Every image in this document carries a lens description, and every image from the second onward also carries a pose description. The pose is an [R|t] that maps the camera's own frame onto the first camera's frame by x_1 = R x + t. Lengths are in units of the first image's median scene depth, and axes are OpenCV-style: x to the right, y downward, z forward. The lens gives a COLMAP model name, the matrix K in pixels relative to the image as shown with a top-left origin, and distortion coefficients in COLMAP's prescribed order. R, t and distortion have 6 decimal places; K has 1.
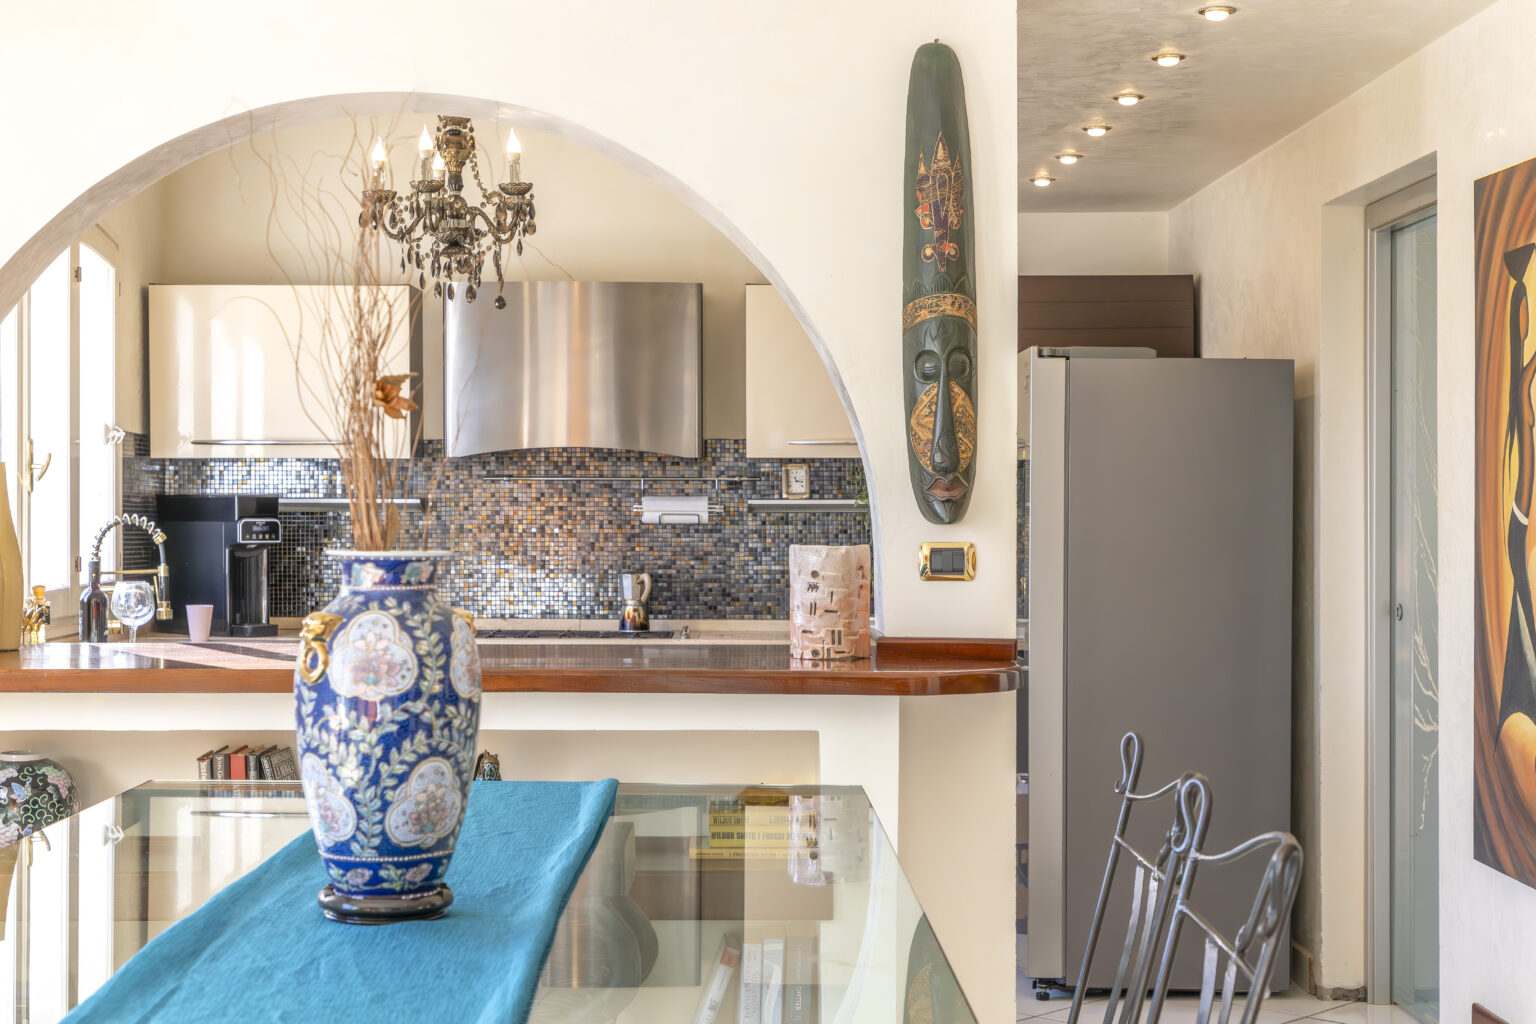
lens RADIAL K [[2270.3, 0, 768.5], [0, 2270.3, 510.2], [0, 0, 1]] dist [0.050823, 0.000000]
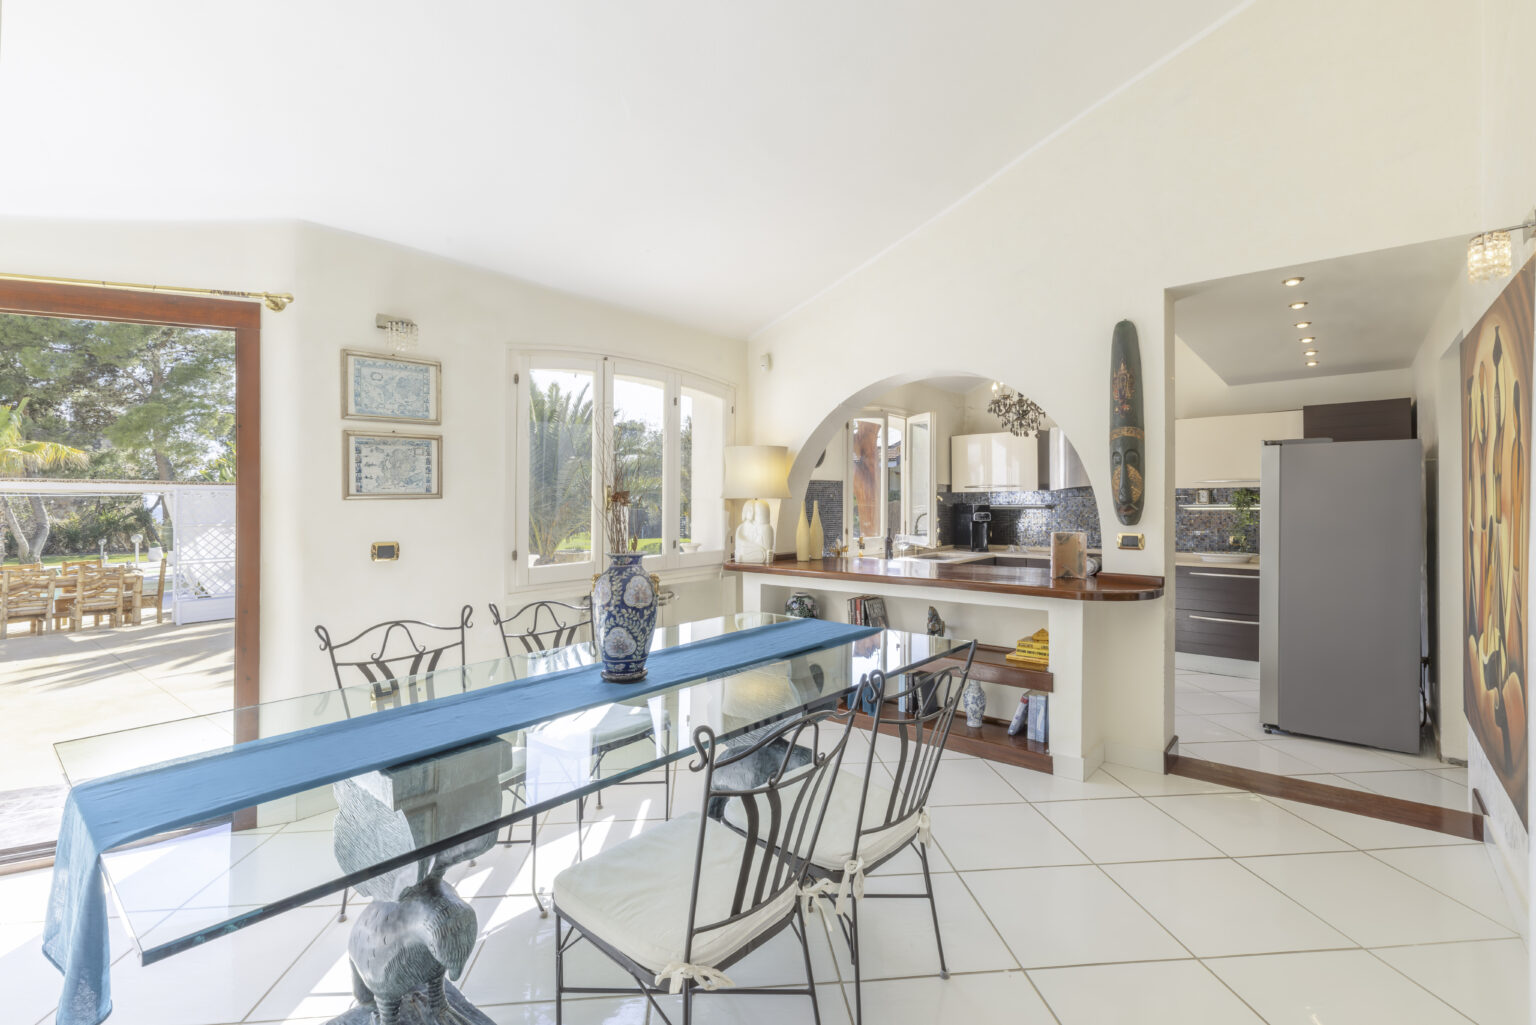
lens RADIAL K [[693.5, 0, 770.3], [0, 693.5, 491.0], [0, 0, 1]] dist [-0.003107, 0.000098]
pose [[0.757939, -0.015487, -0.652141, 0.265843], [0.007461, 0.999859, -0.015072, -0.021528], [0.652283, 0.006558, 0.757948, 0.224462]]
